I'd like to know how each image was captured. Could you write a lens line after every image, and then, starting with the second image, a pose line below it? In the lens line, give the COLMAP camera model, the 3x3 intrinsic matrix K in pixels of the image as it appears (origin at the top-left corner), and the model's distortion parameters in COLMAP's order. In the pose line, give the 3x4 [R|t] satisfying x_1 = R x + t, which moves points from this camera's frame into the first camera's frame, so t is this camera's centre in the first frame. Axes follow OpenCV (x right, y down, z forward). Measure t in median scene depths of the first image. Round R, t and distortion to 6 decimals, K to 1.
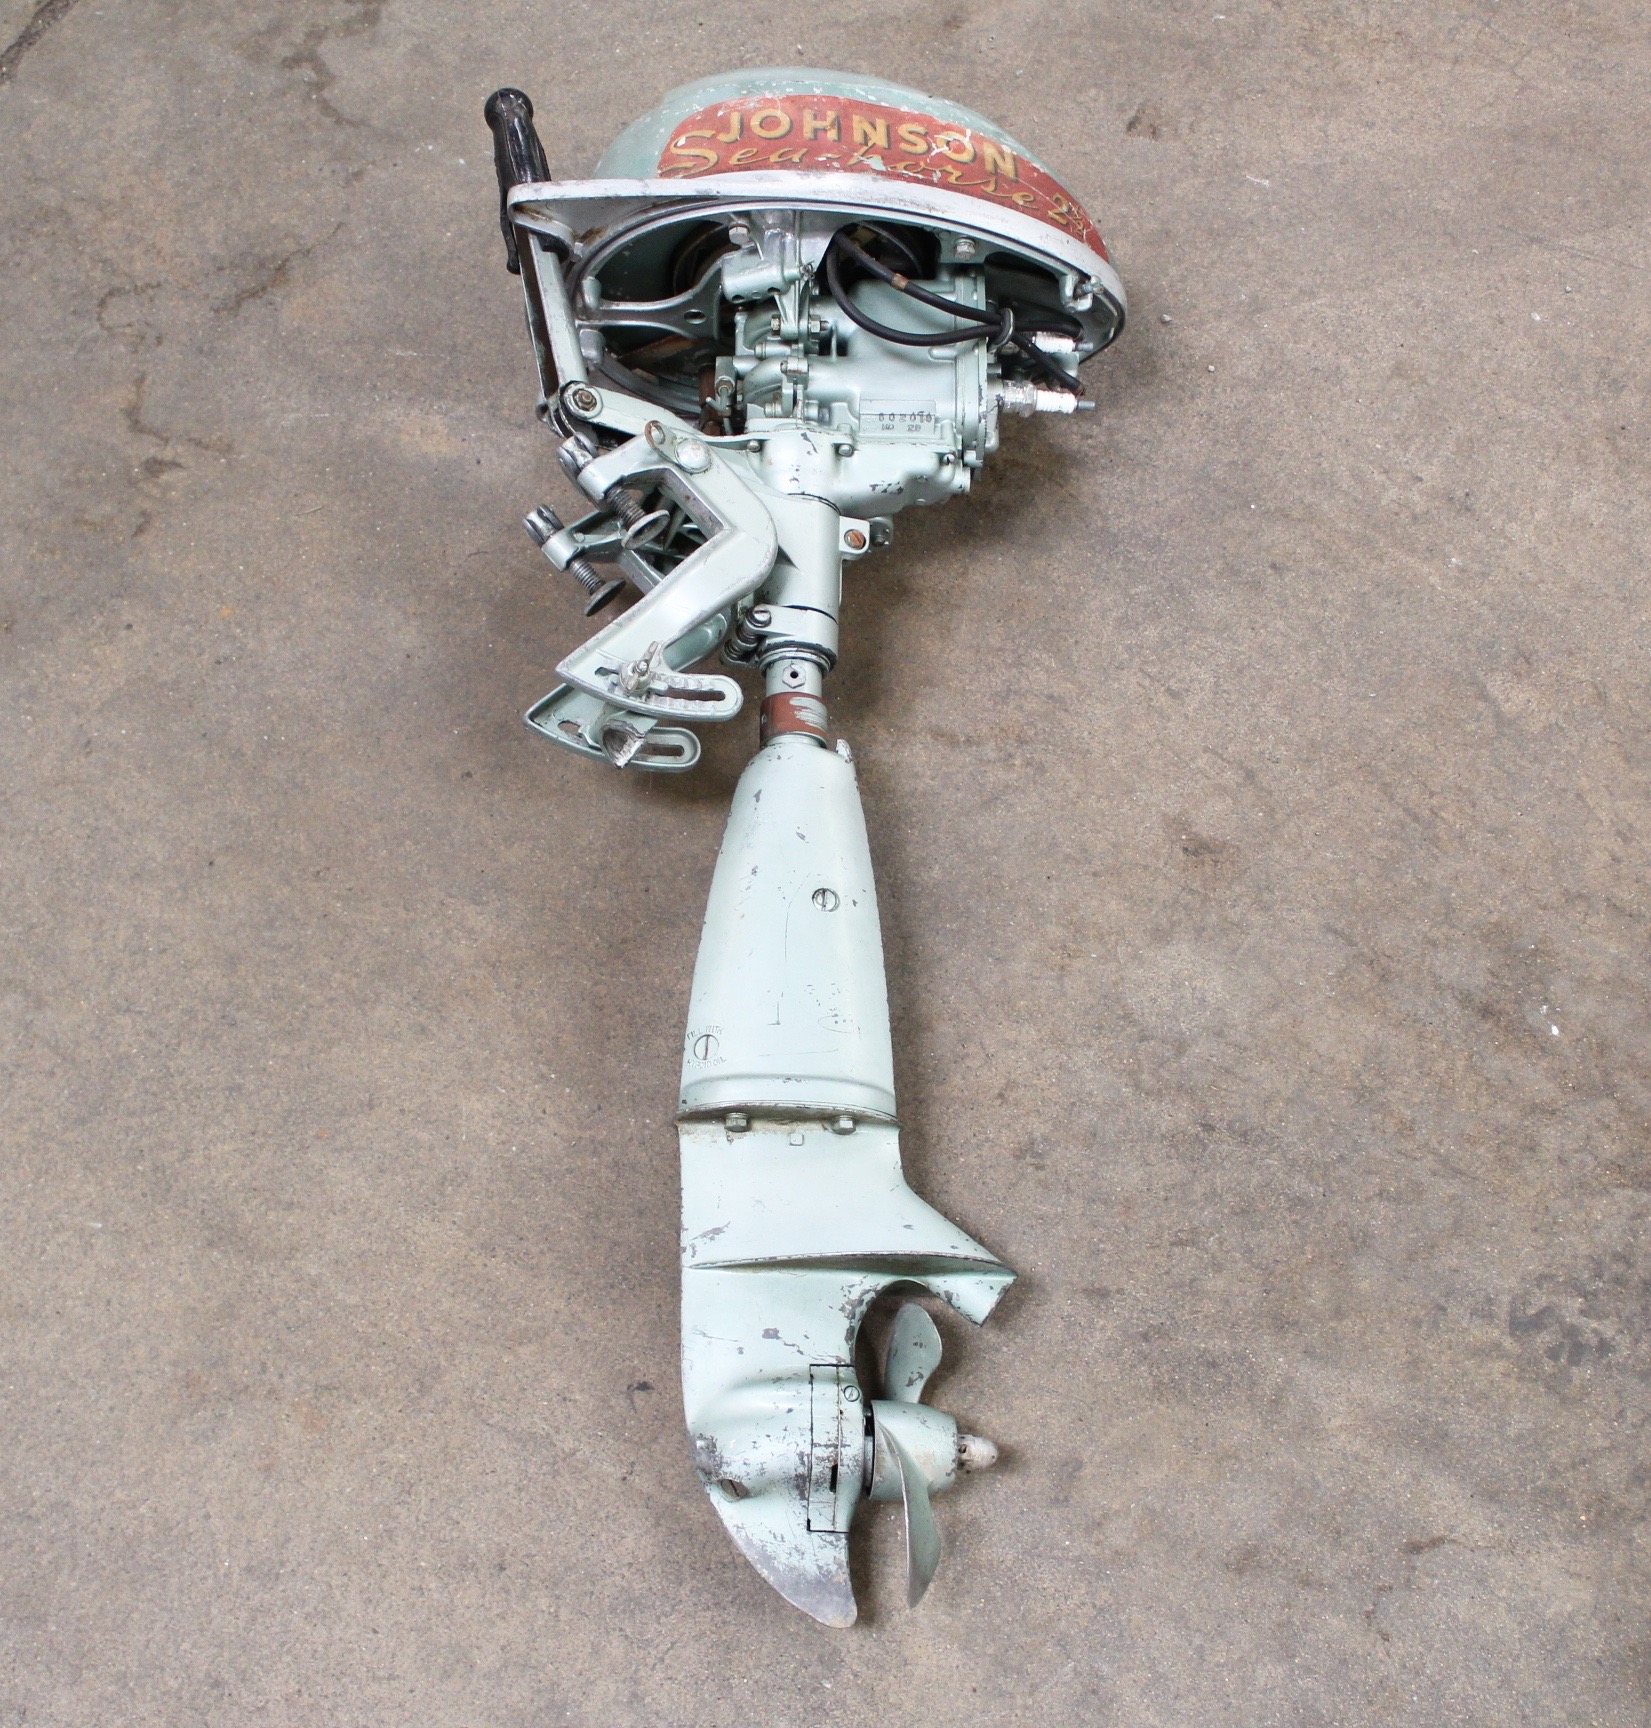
lens RADIAL K [[2651.9, 0, 812.9], [0, 2651.9, 855.2], [0, 0, 1]] dist [-0.102179, 0.000000]
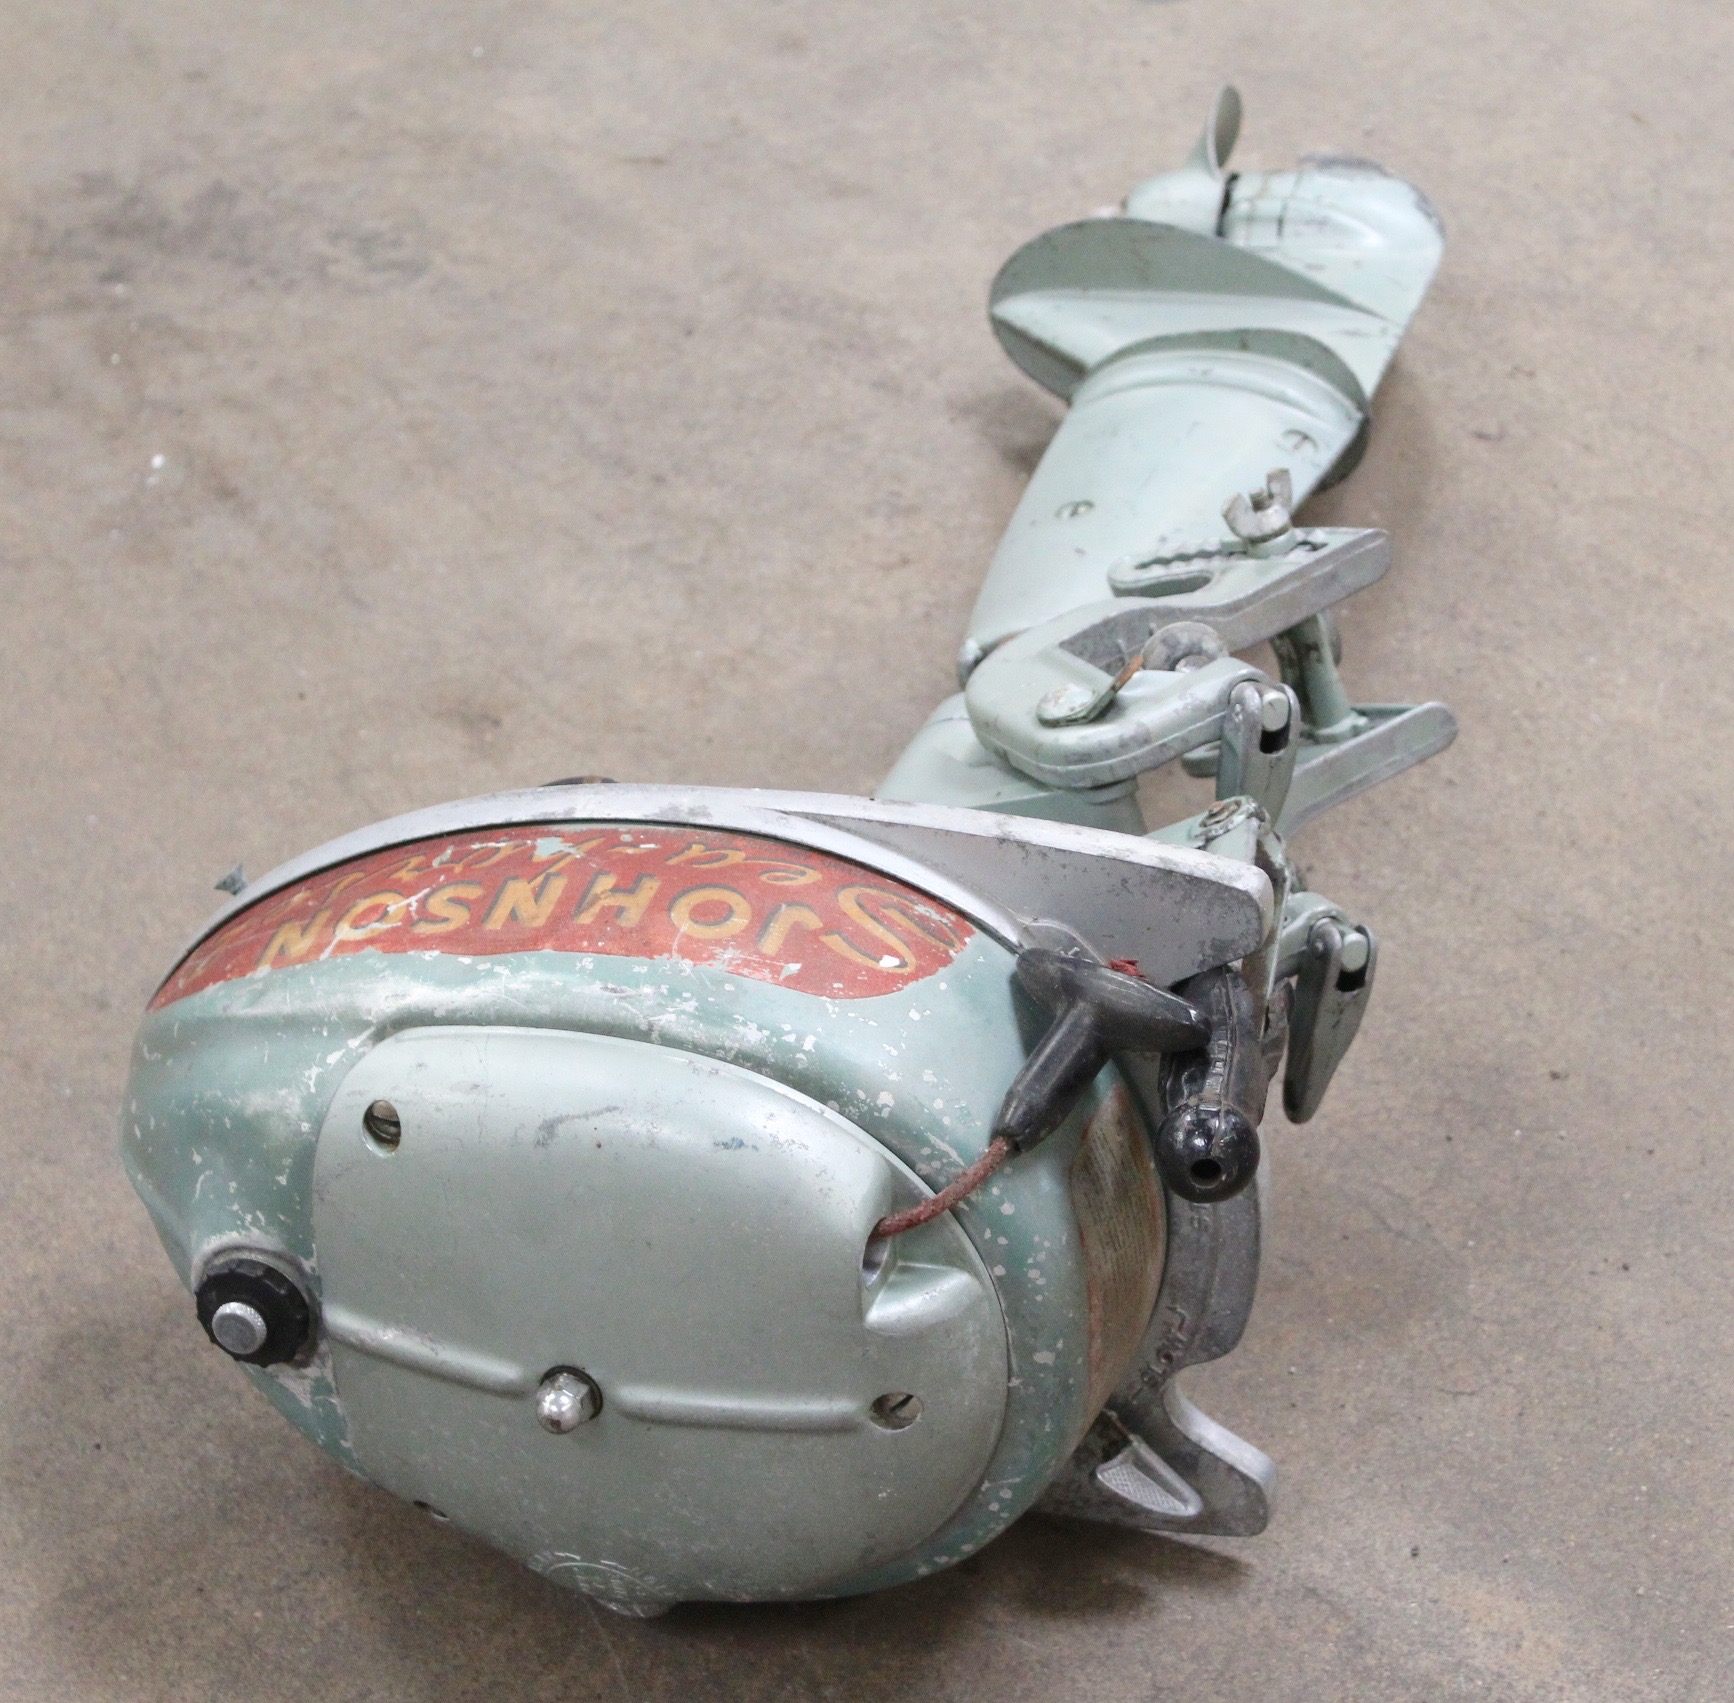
lens RADIAL K [[4827.8, 0, 952.9], [0, 4827.8, 998.4], [0, 0, 1]] dist [0.031212, 0.000000]
pose [[-0.947813, -0.154759, 0.278746, -0.309759], [0.302844, -0.163673, 0.938881, -1.102718], [-0.099677, 0.974300, 0.201999, 0.819843]]
